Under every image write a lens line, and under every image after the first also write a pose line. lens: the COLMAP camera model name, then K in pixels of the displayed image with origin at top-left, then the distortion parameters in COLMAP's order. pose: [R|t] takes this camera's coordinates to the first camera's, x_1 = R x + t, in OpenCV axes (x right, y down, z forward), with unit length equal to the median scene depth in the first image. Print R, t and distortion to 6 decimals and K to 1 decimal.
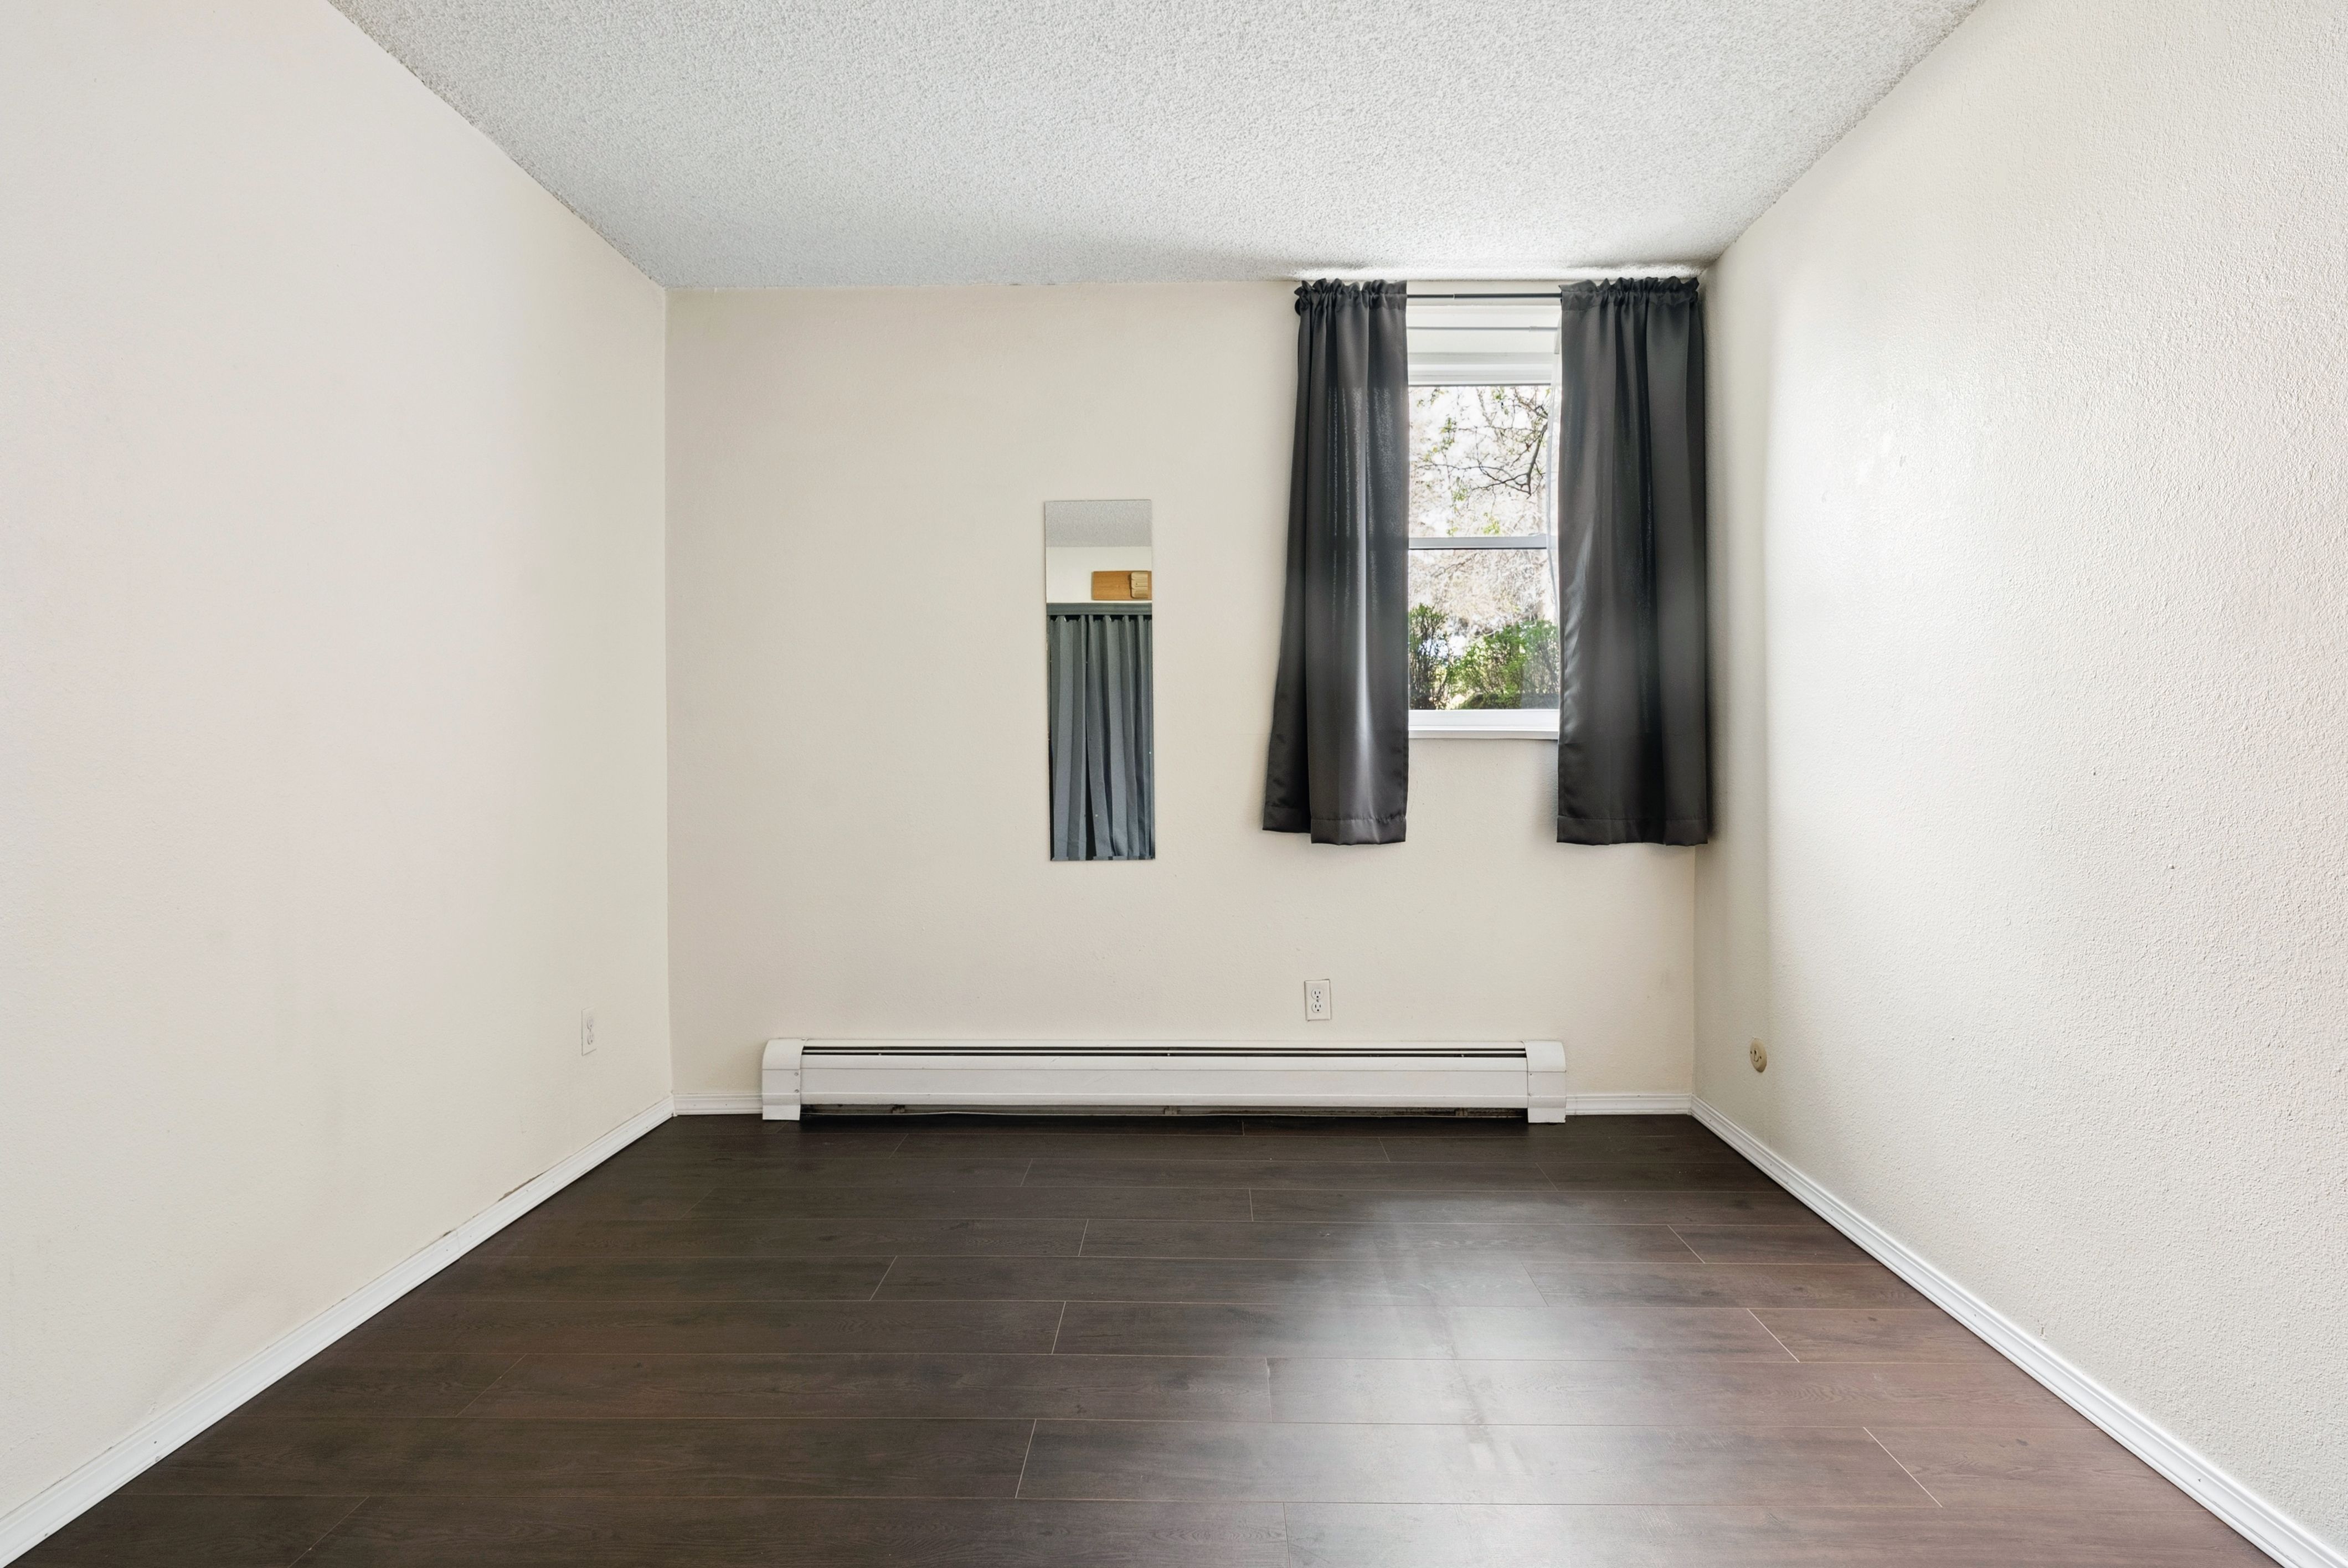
lens RADIAL K [[1173.2, 0, 1177.5], [0, 1173.2, 786.9], [0, 0, 1]] dist [0.006575, -0.002729]
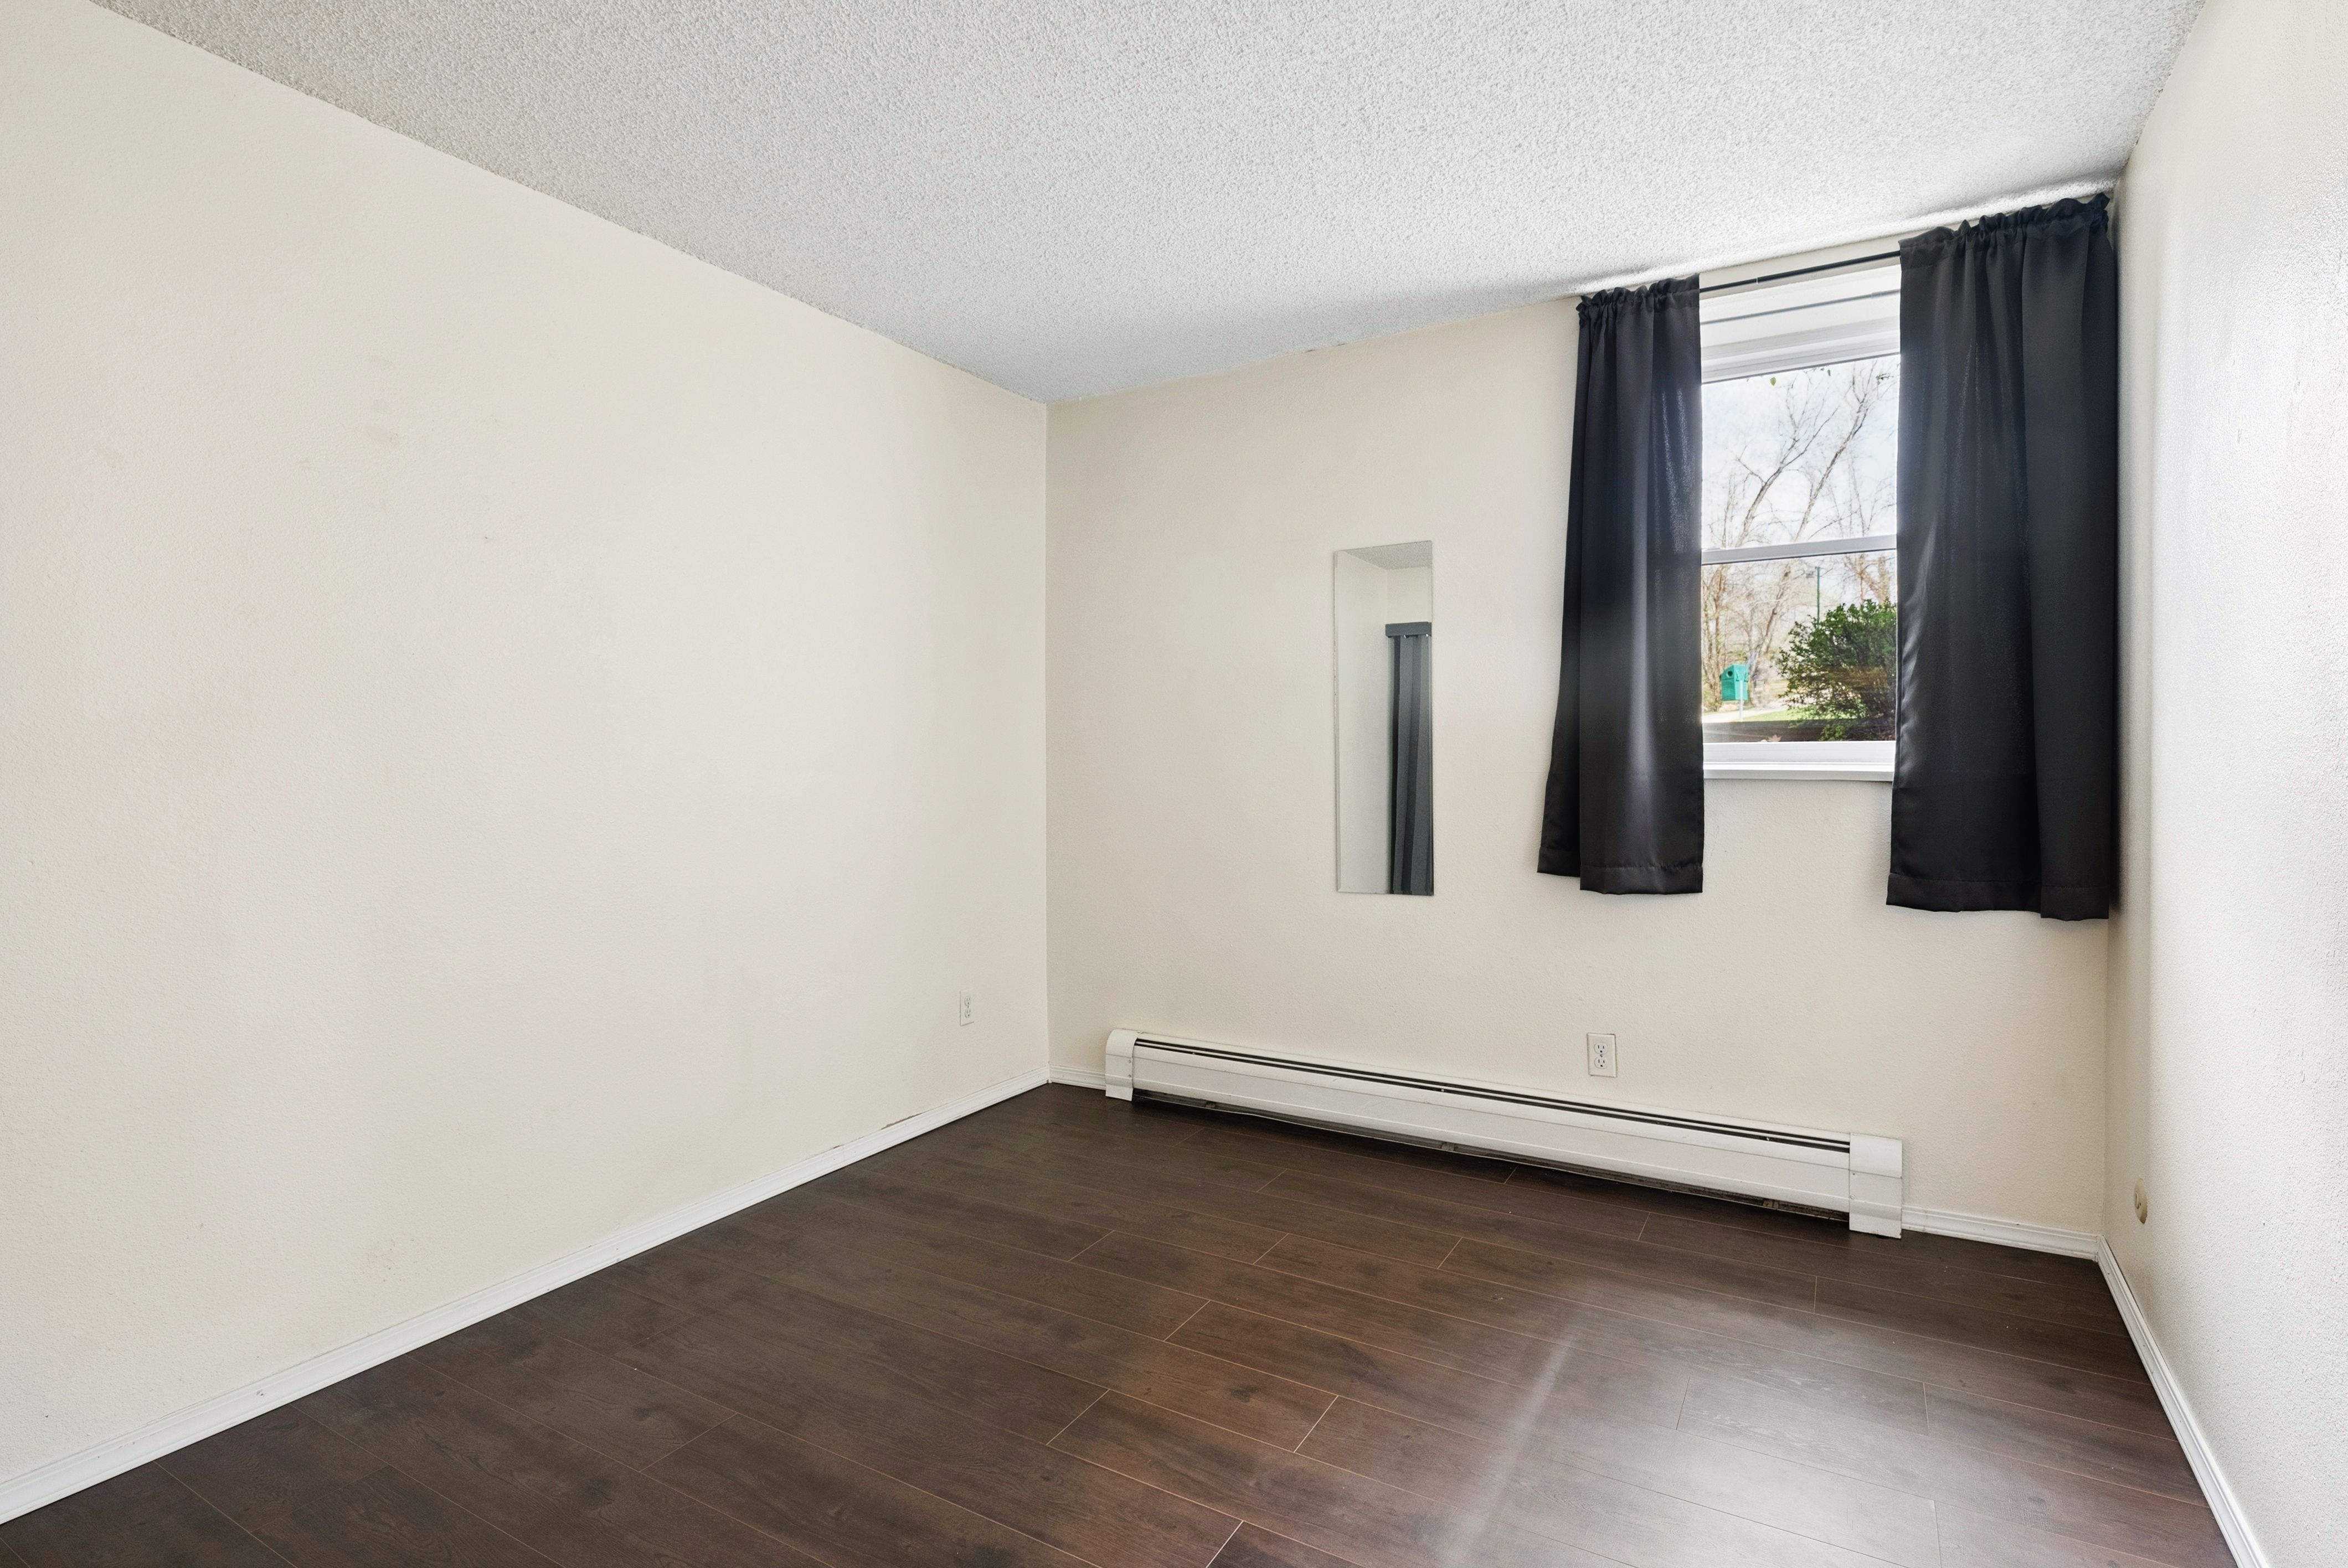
lens RADIAL K [[1173.2, 0, 1180.9], [0, 1173.2, 778.3], [0, 0, 1]] dist [0.006575, -0.002729]
pose [[0.865246, 0.008677, -0.501273, 0.307728], [-0.006658, 0.999961, 0.005818, -0.044970], [0.501303, -0.001696, 0.865270, 0.015924]]
